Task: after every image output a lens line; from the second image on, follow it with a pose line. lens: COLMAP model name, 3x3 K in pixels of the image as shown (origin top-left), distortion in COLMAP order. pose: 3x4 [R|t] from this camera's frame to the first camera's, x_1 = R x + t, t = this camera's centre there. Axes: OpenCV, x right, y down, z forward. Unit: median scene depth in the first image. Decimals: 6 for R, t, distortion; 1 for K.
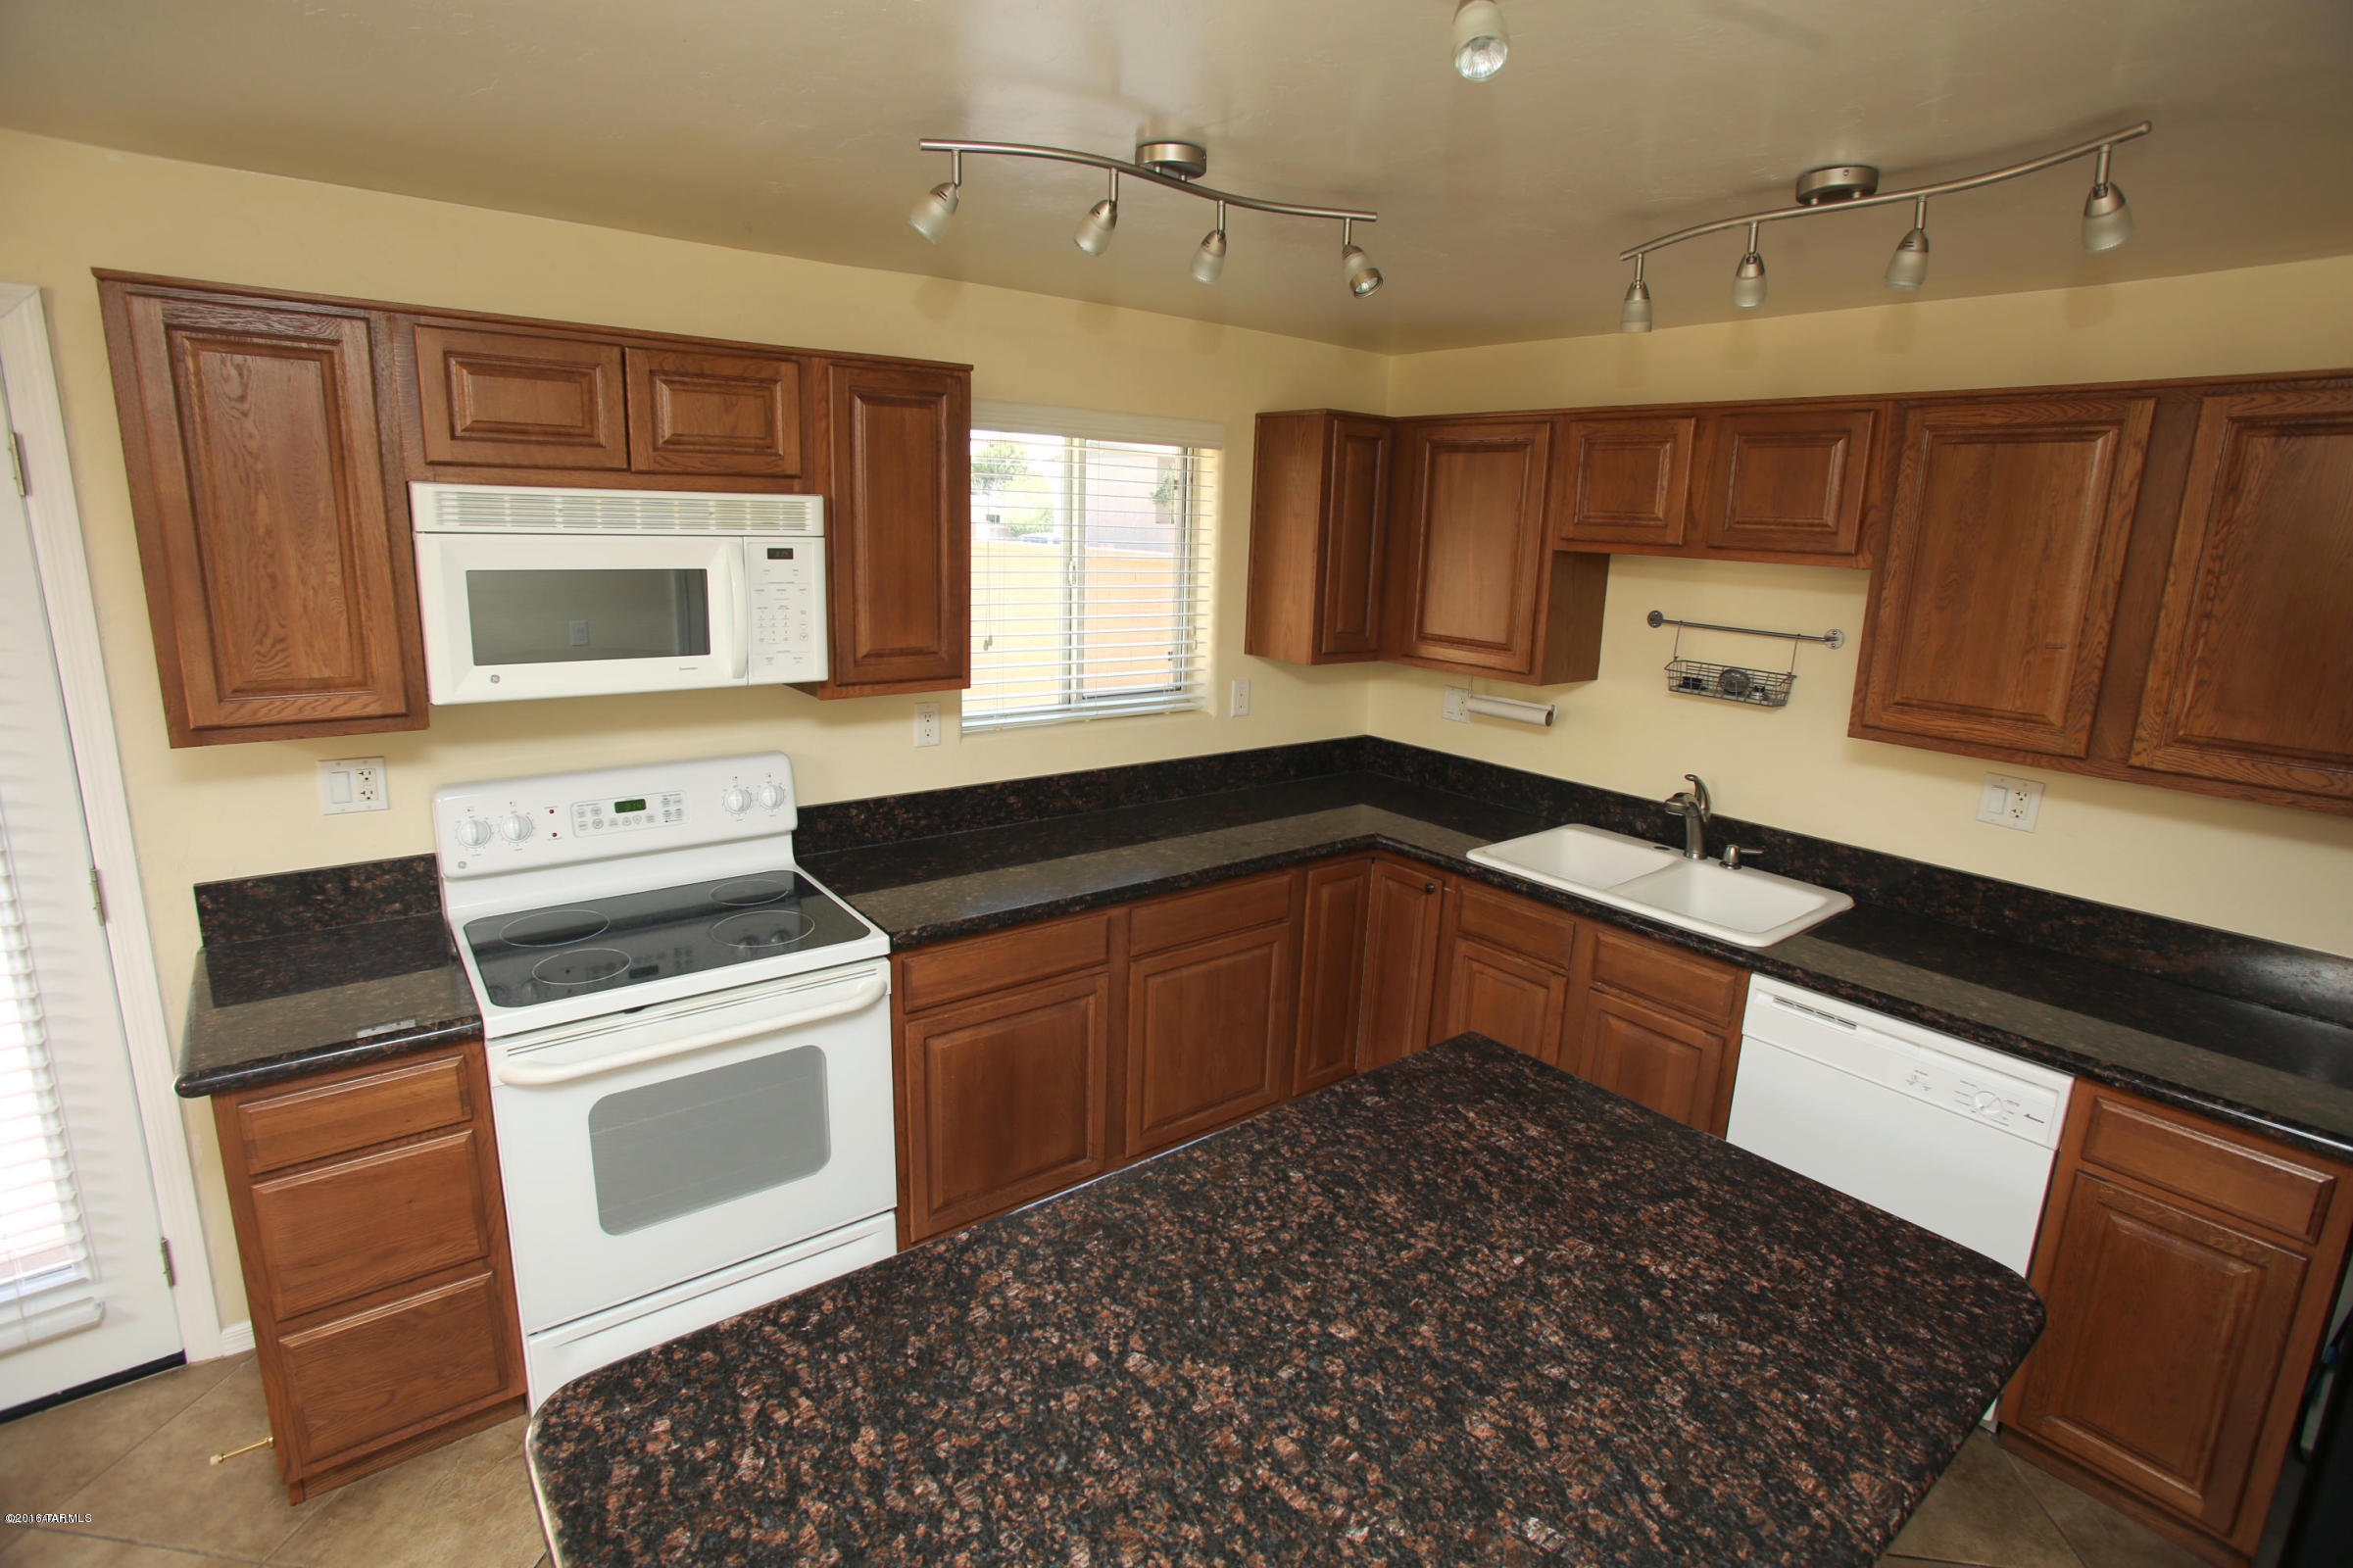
lens RADIAL K [[1135.8, 0, 1186.4], [0, 1135.8, 761.6], [0, 0, 1]] dist [-0.081161, 0.037689]
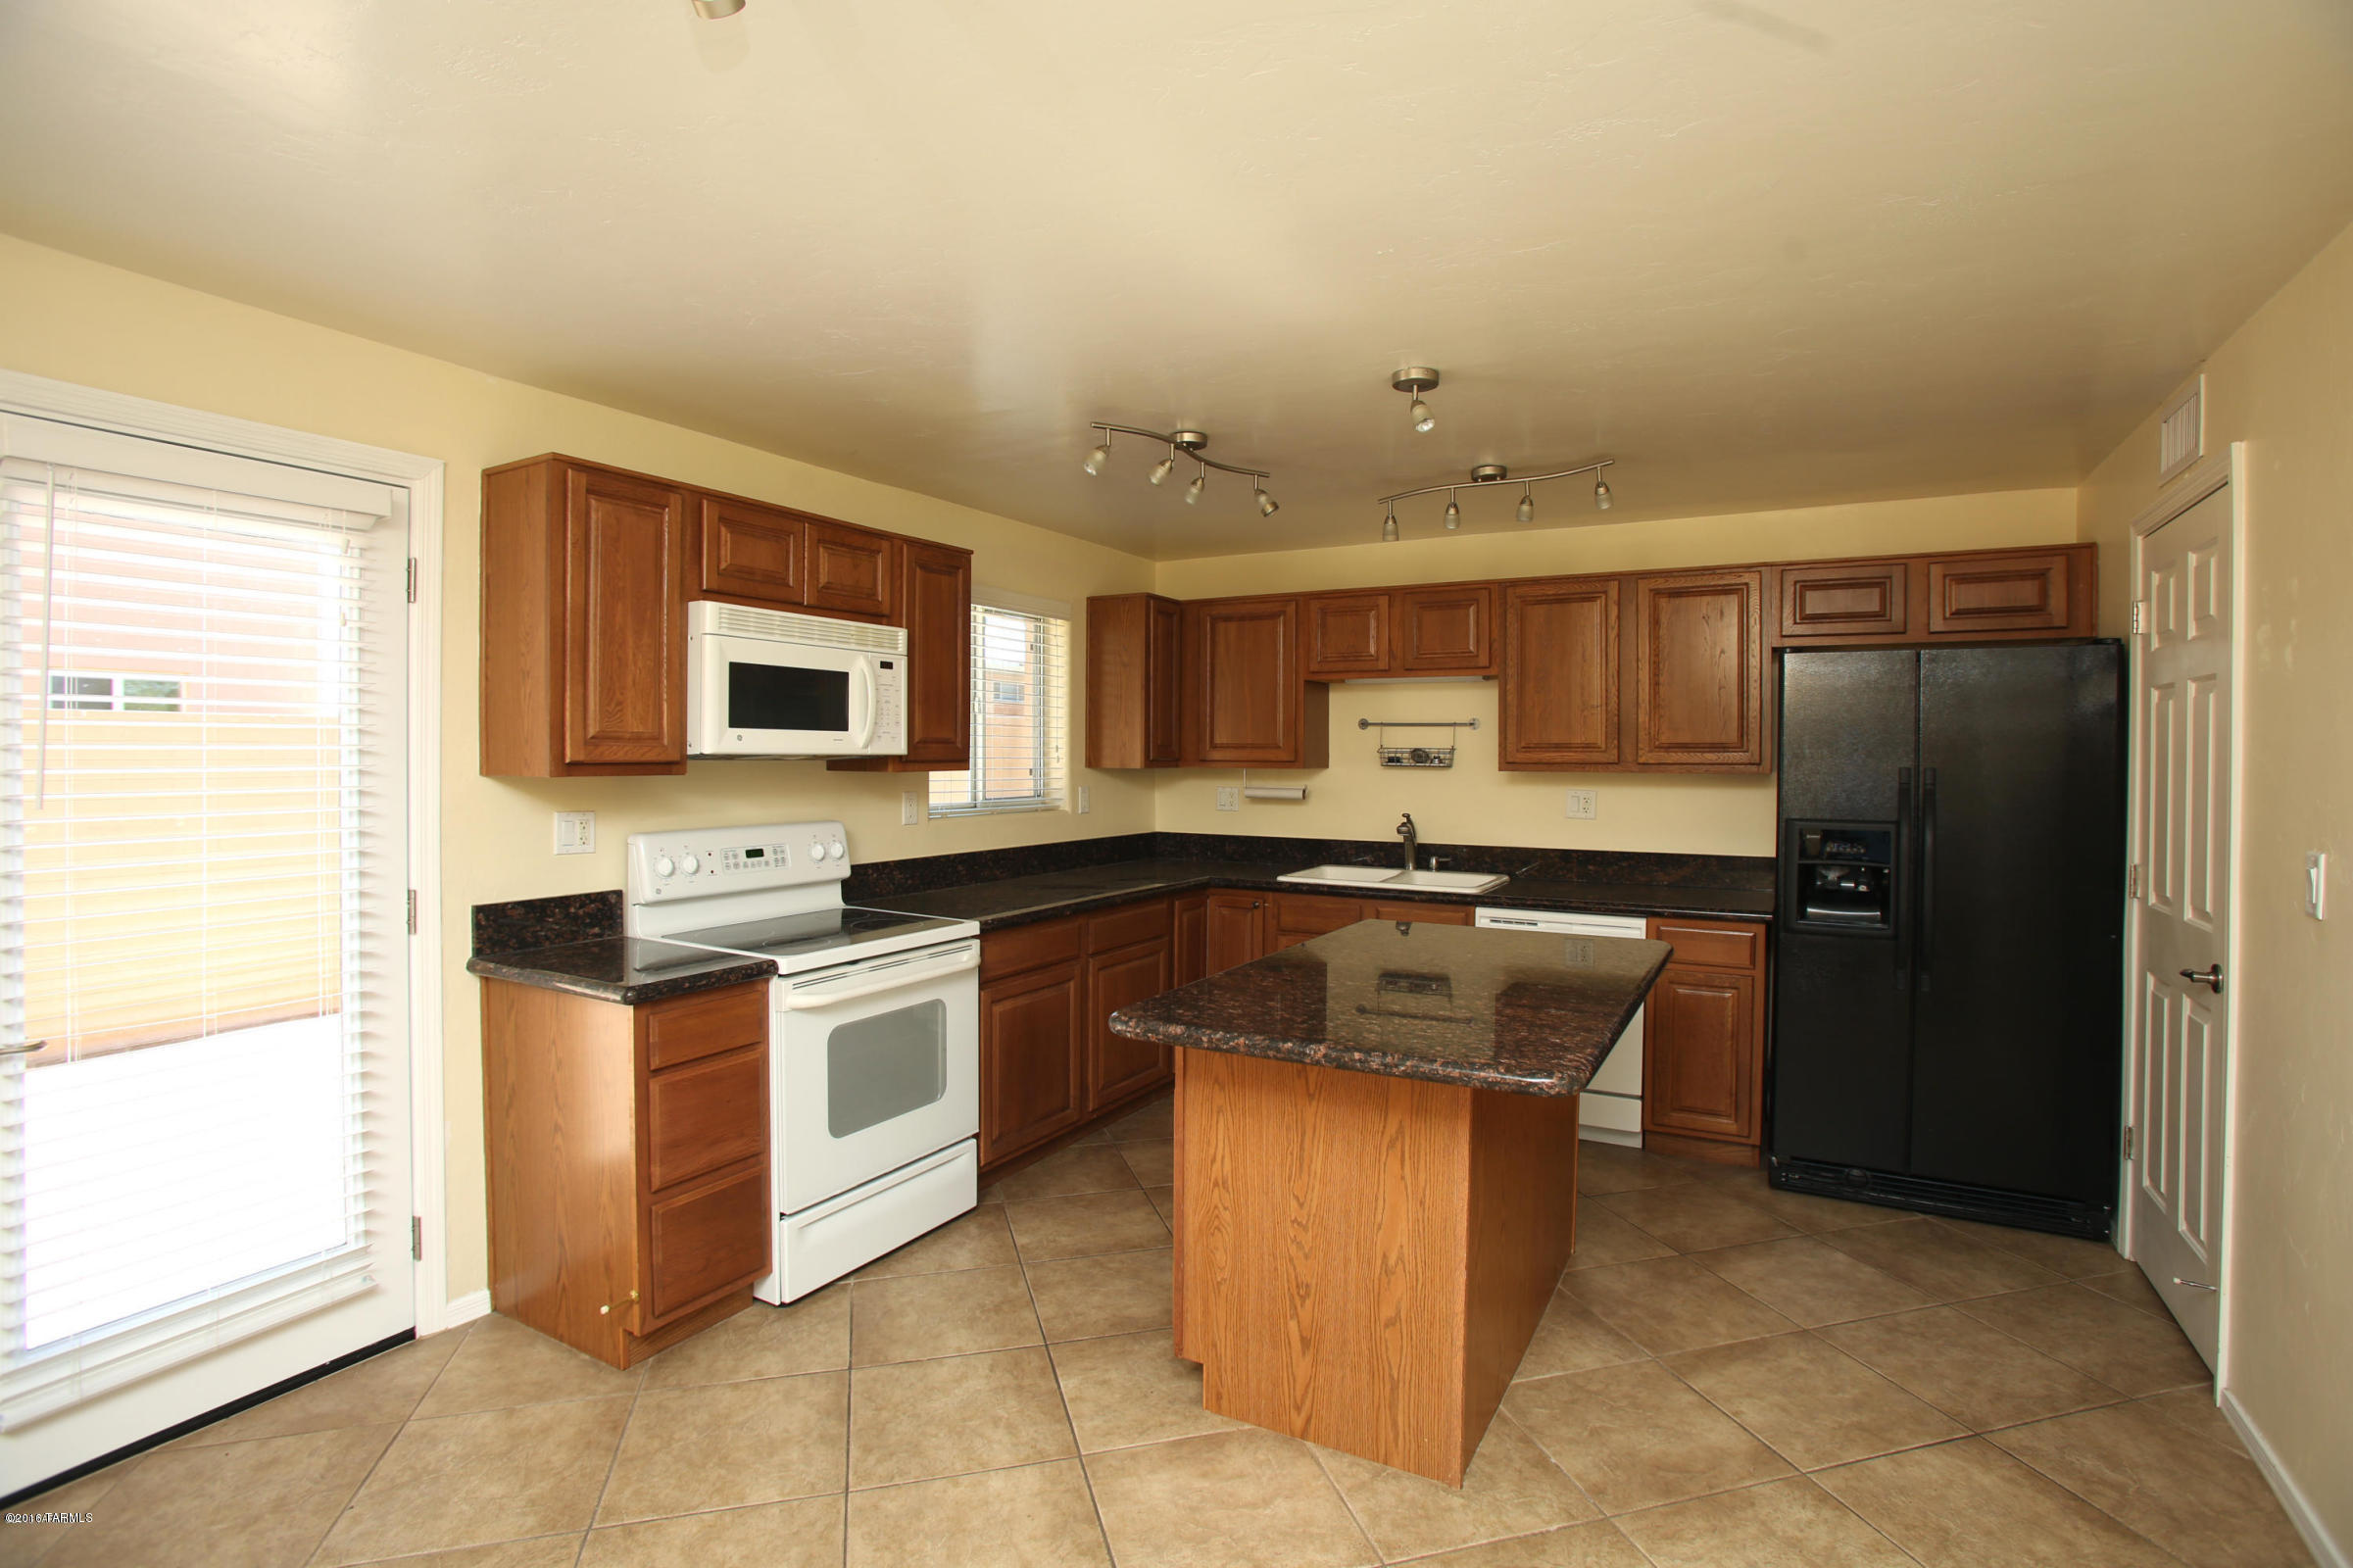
lens RADIAL K [[1135.8, 0, 1186.4], [0, 1135.8, 761.6], [0, 0, 1]] dist [-0.081161, 0.037689]
pose [[0.923436, -0.032749, 0.382352, -0.560043], [0.106218, 0.979238, -0.172659, 0.229982], [-0.368759, 0.200052, 0.907742, -0.447999]]
